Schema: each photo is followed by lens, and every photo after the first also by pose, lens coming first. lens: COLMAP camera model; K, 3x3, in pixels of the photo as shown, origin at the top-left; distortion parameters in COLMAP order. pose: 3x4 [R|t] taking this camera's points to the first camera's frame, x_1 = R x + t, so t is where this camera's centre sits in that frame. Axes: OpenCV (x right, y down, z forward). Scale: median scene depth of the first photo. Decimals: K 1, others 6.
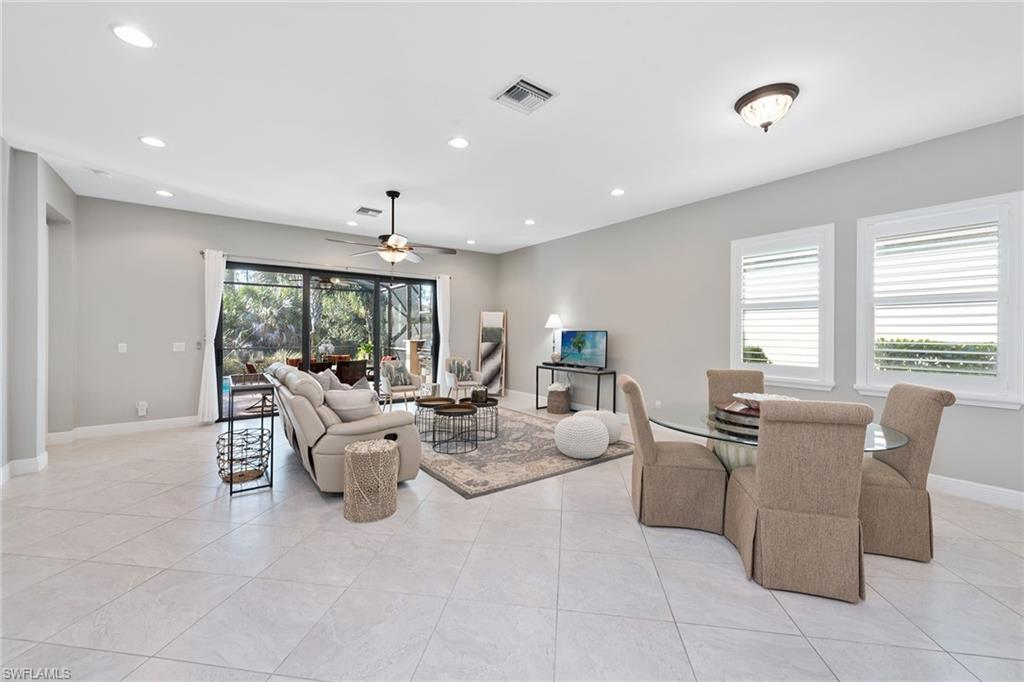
lens RADIAL K [[401.5, 0, 509.9], [0, 401.5, 337.6], [0, 0, 1]] dist [0.014726, -0.000141]
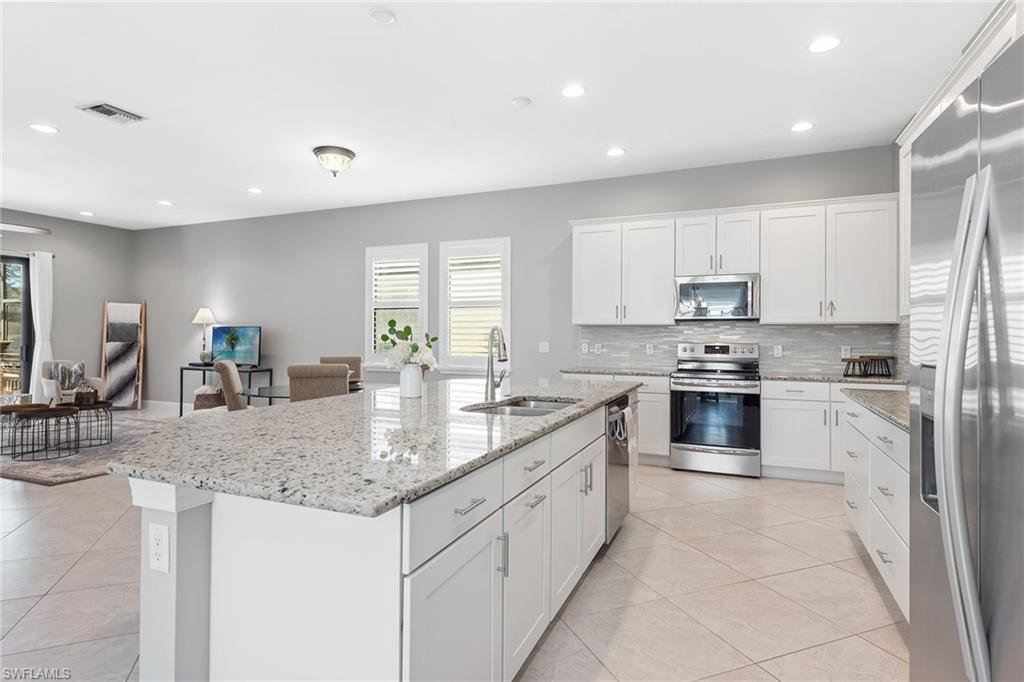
lens RADIAL K [[530.8, 0, 518.4], [0, 530.8, 335.5], [0, 0, 1]] dist [-0.001434, -0.001977]
pose [[0.856362, 0.001255, 0.516375, 0.099263], [0.007005, 0.999877, -0.014048, 0.023389], [-0.516329, 0.015647, 0.856247, -0.348511]]
